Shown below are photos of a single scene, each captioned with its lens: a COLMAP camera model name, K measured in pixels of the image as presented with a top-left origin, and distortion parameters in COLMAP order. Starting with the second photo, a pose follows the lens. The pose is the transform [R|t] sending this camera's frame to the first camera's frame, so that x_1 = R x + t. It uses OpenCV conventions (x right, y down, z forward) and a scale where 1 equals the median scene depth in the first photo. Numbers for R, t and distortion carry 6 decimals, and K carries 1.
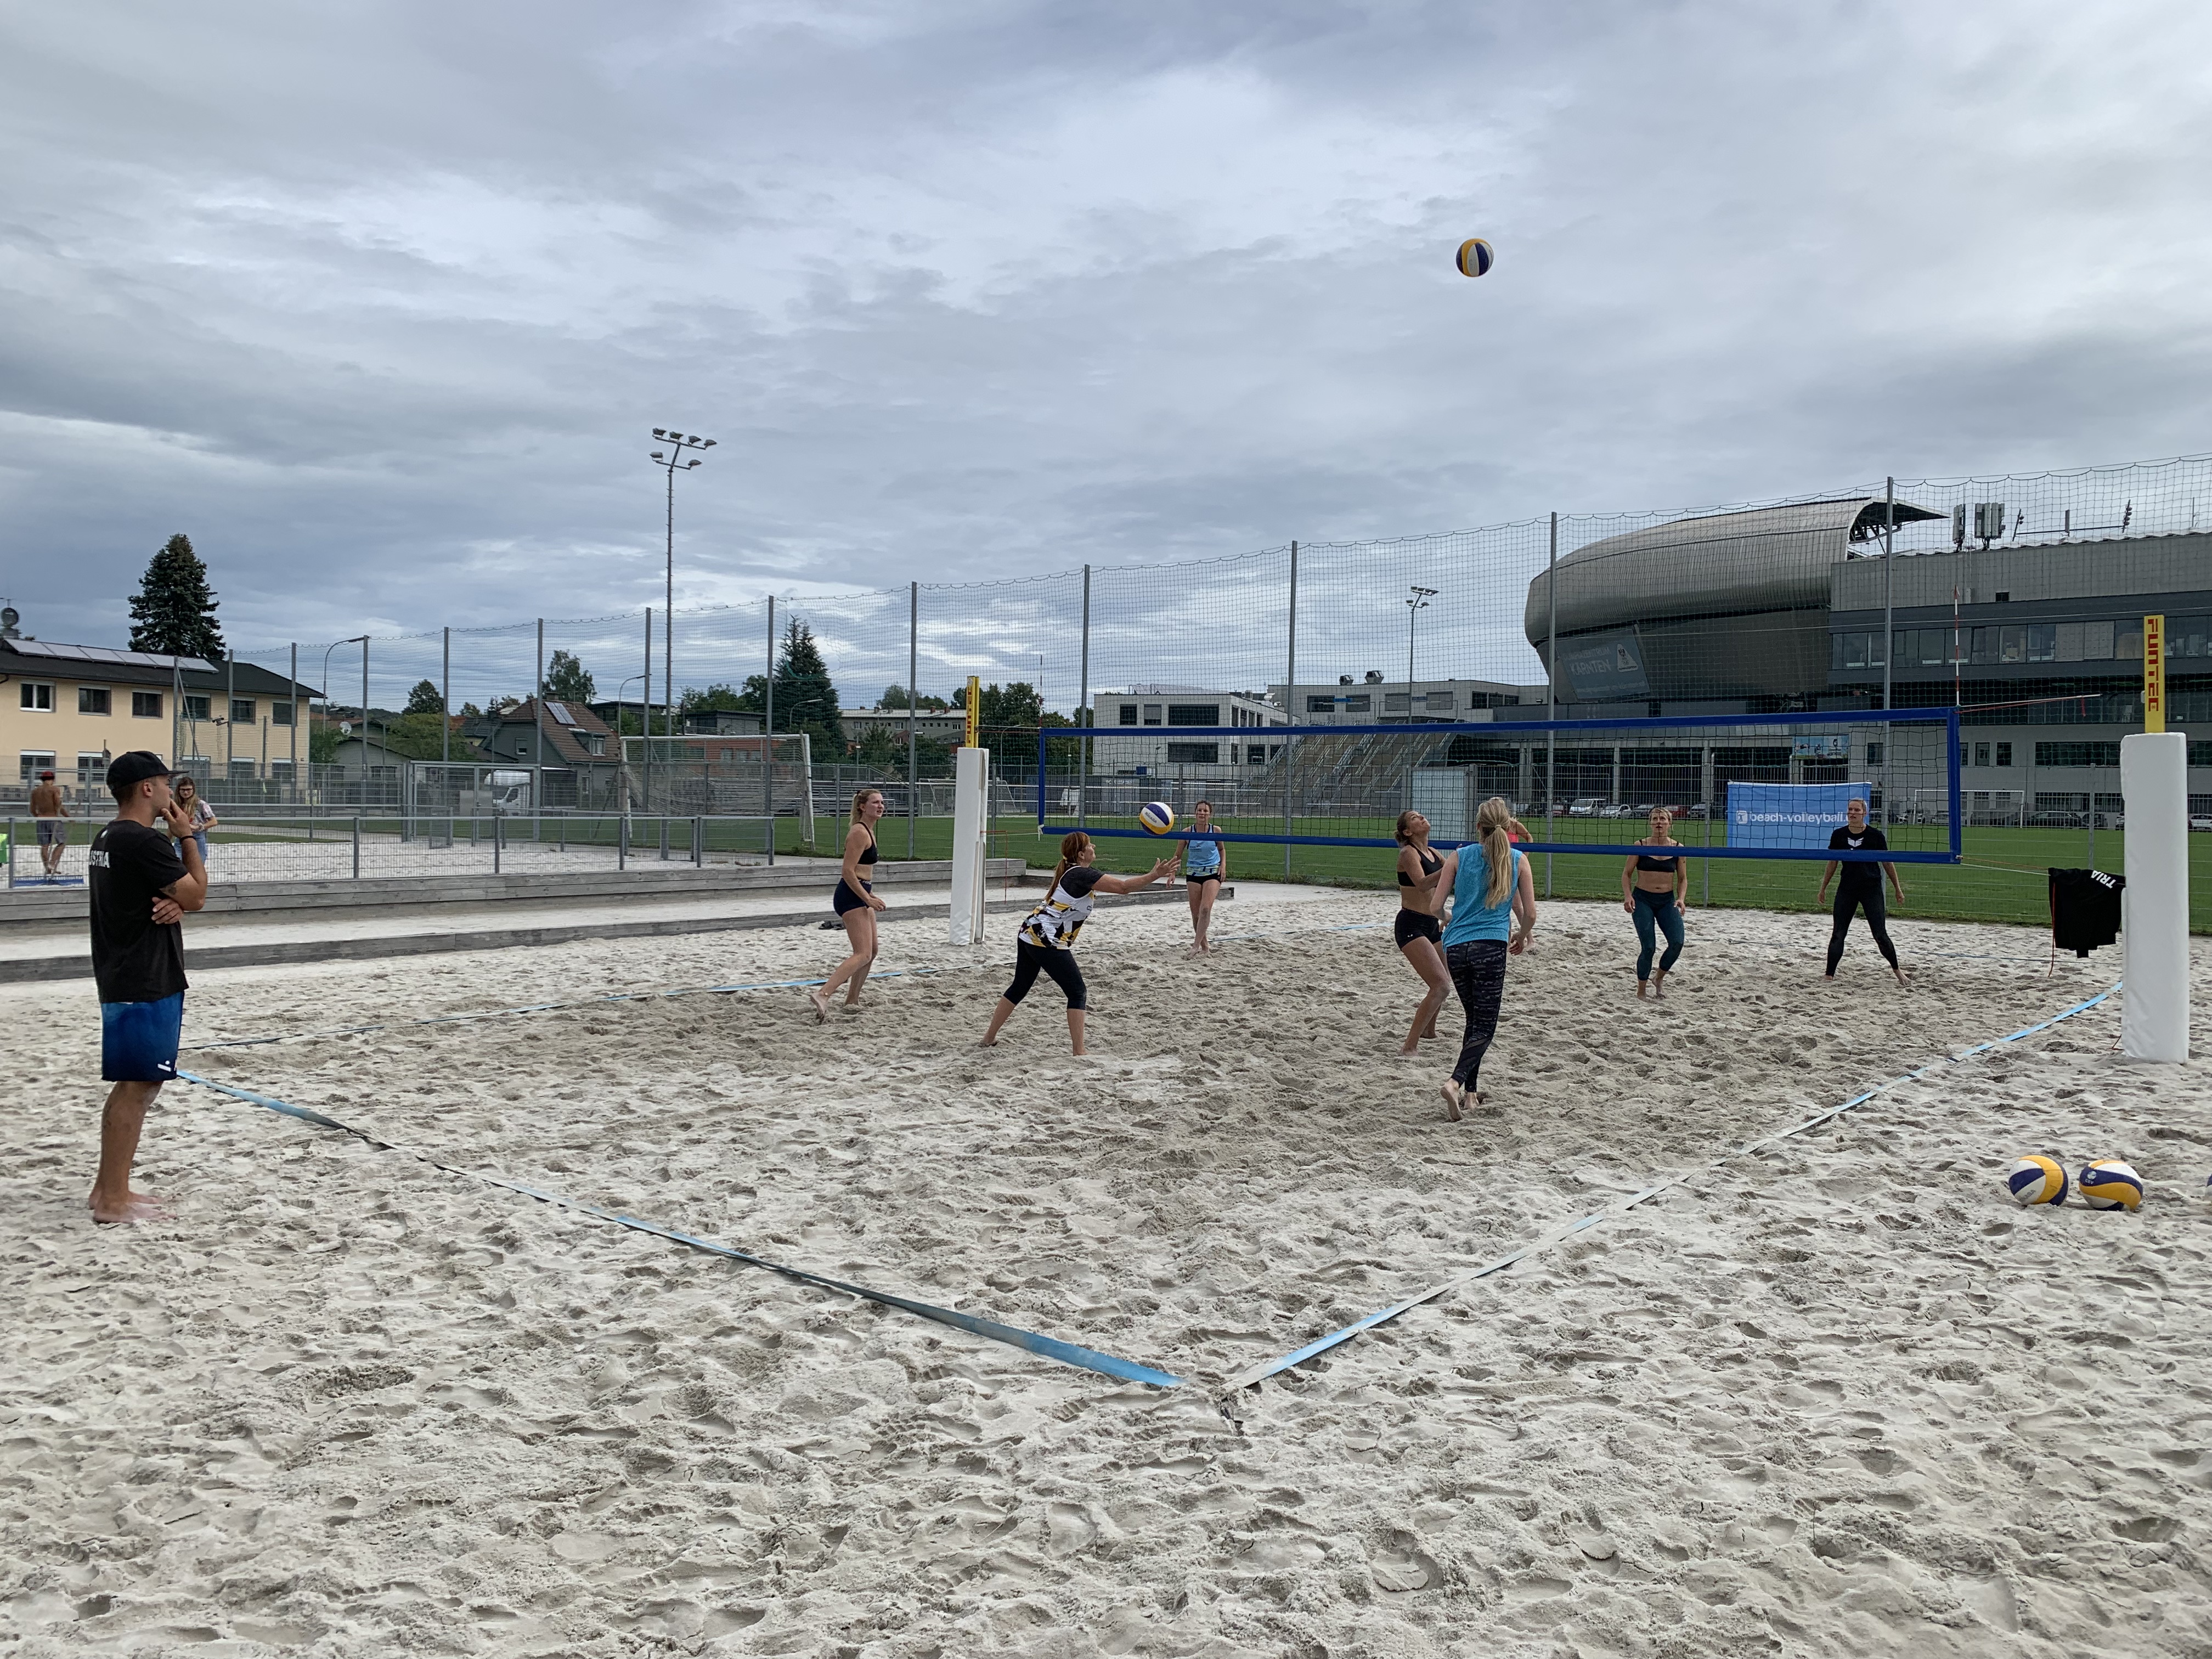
lens RADIAL K [[1664.7, 0, 1106.0], [0, 1664.7, 829.5], [0, 0, 1]] dist [0.050300, 0.000261]
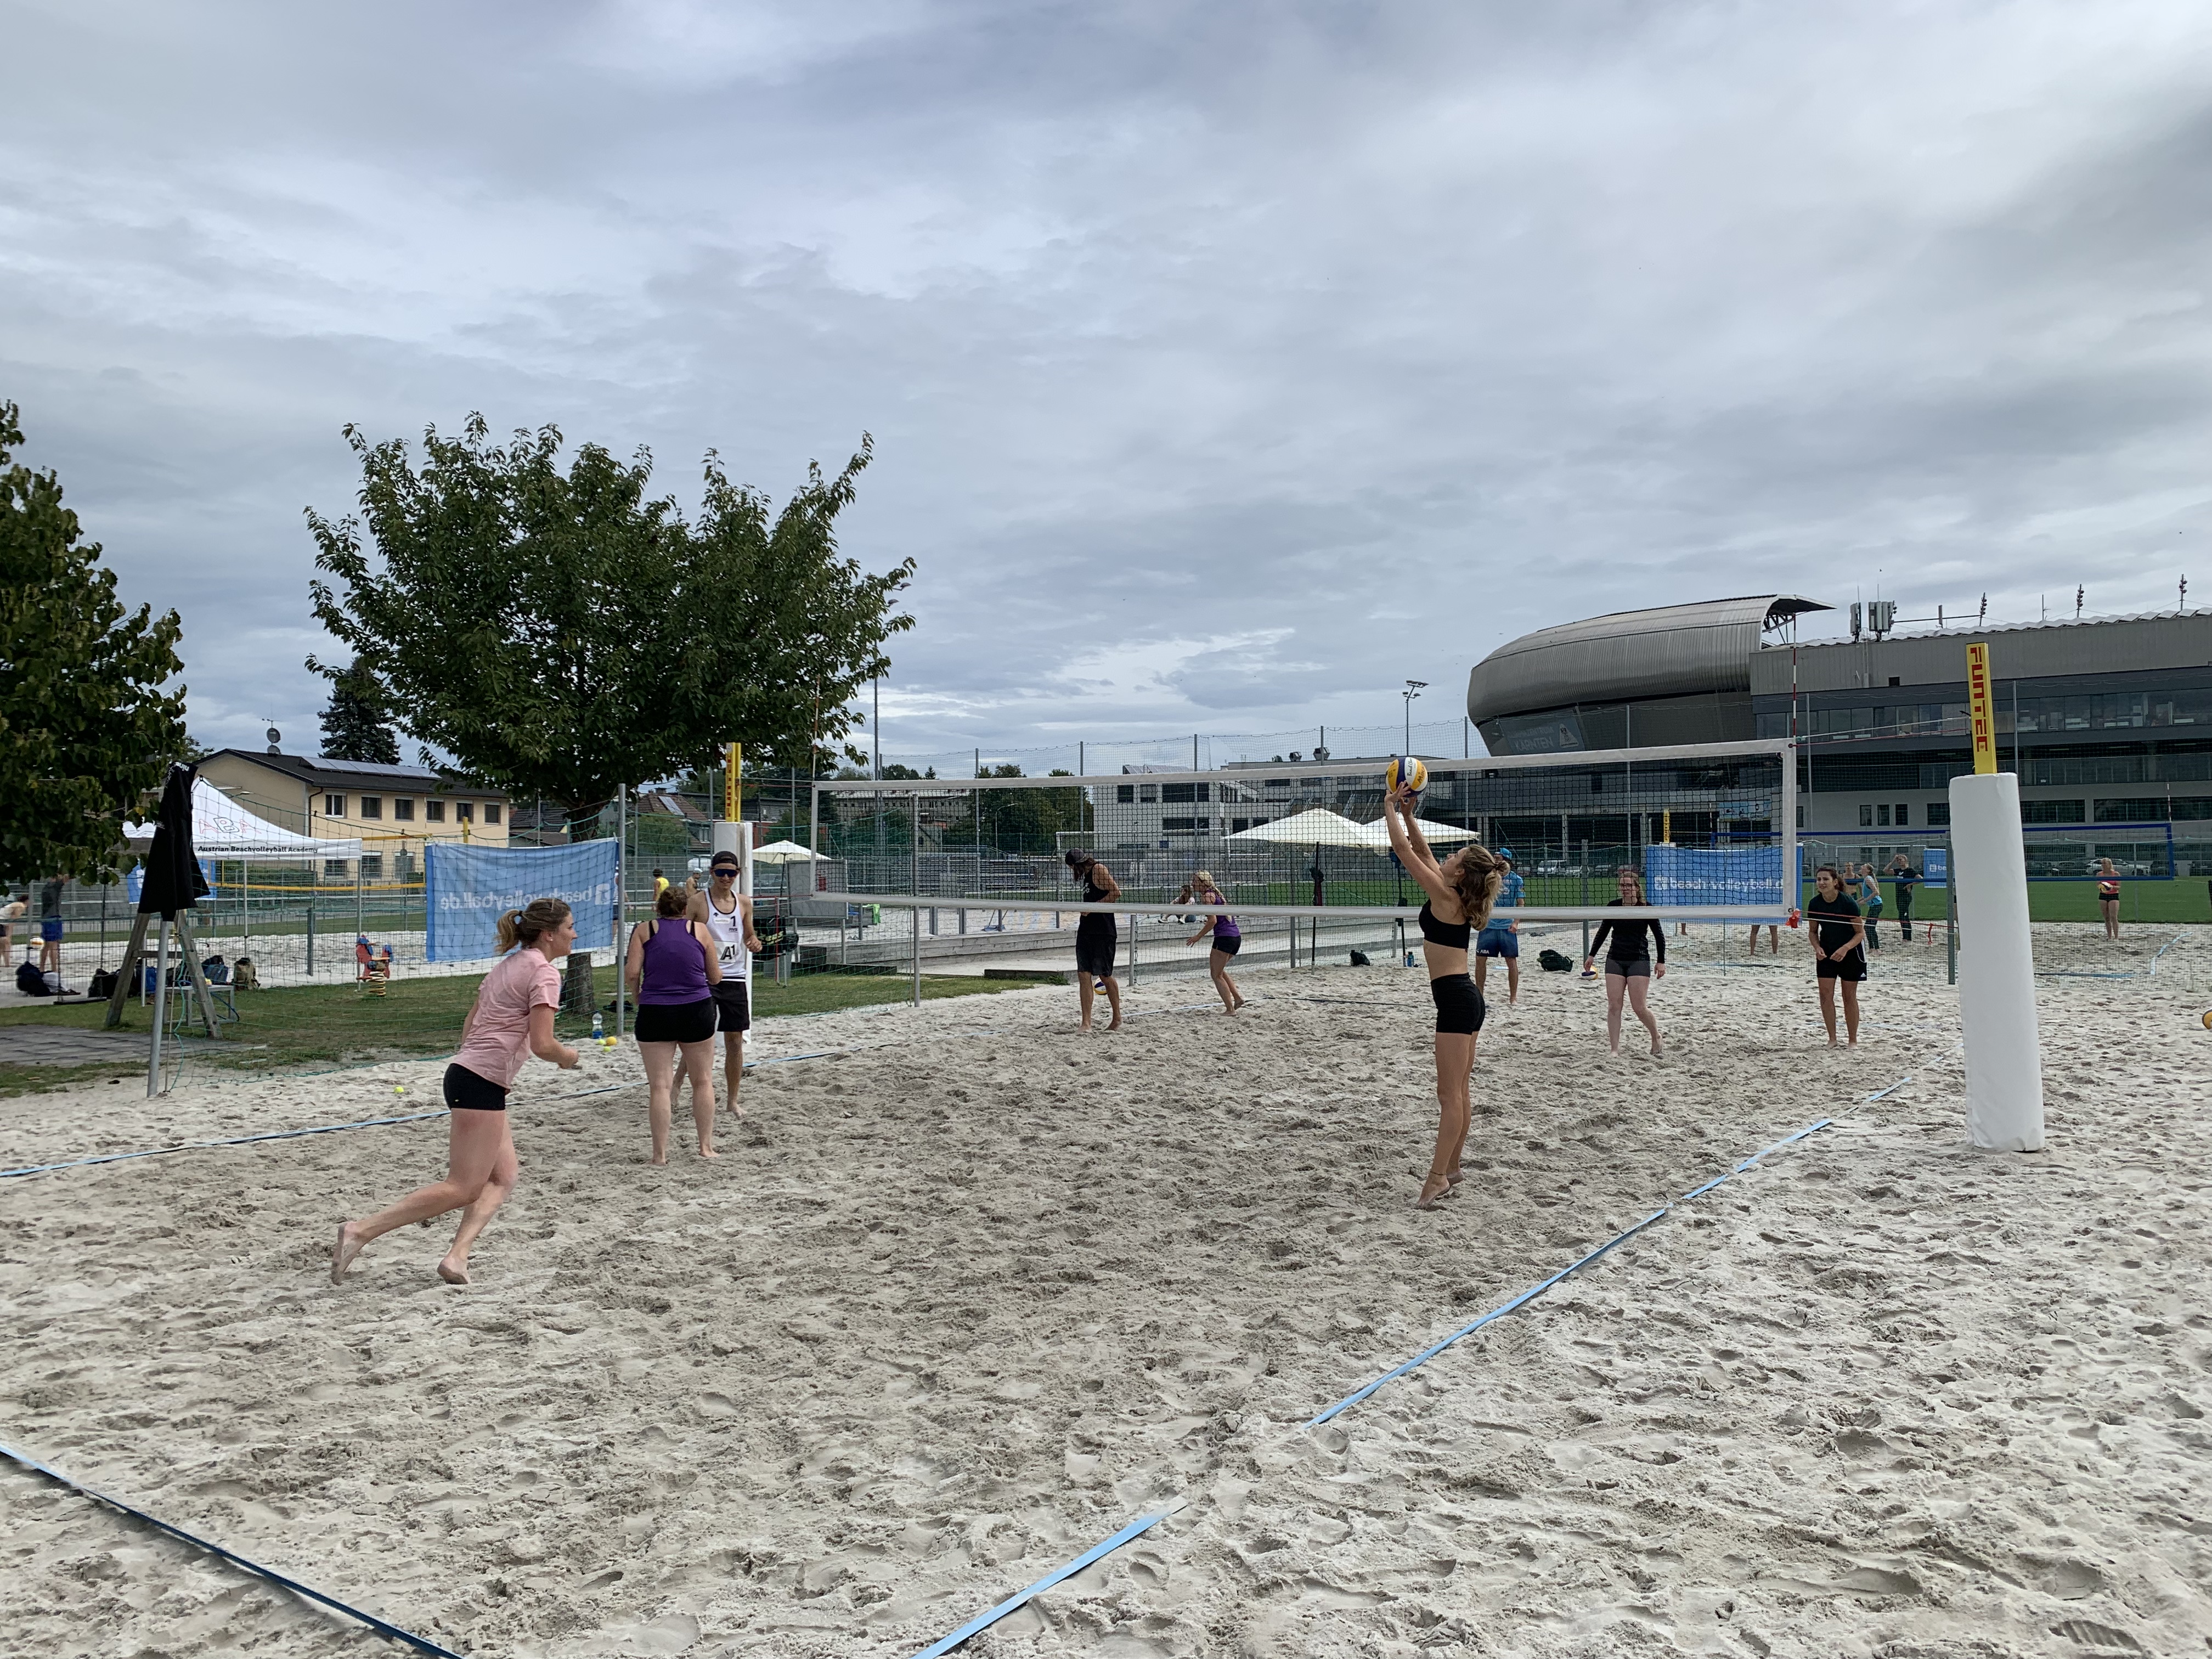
lens RADIAL K [[1616.4, 0, 1100.0], [0, 1616.4, 824.3], [0, 0, 1]] dist [0.058555, -0.046222]
pose [[0.998006, -0.020779, 0.059594, -0.087418], [0.023498, 0.998697, -0.045295, -0.000048], [-0.058575, 0.046605, 0.997195, -0.091328]]
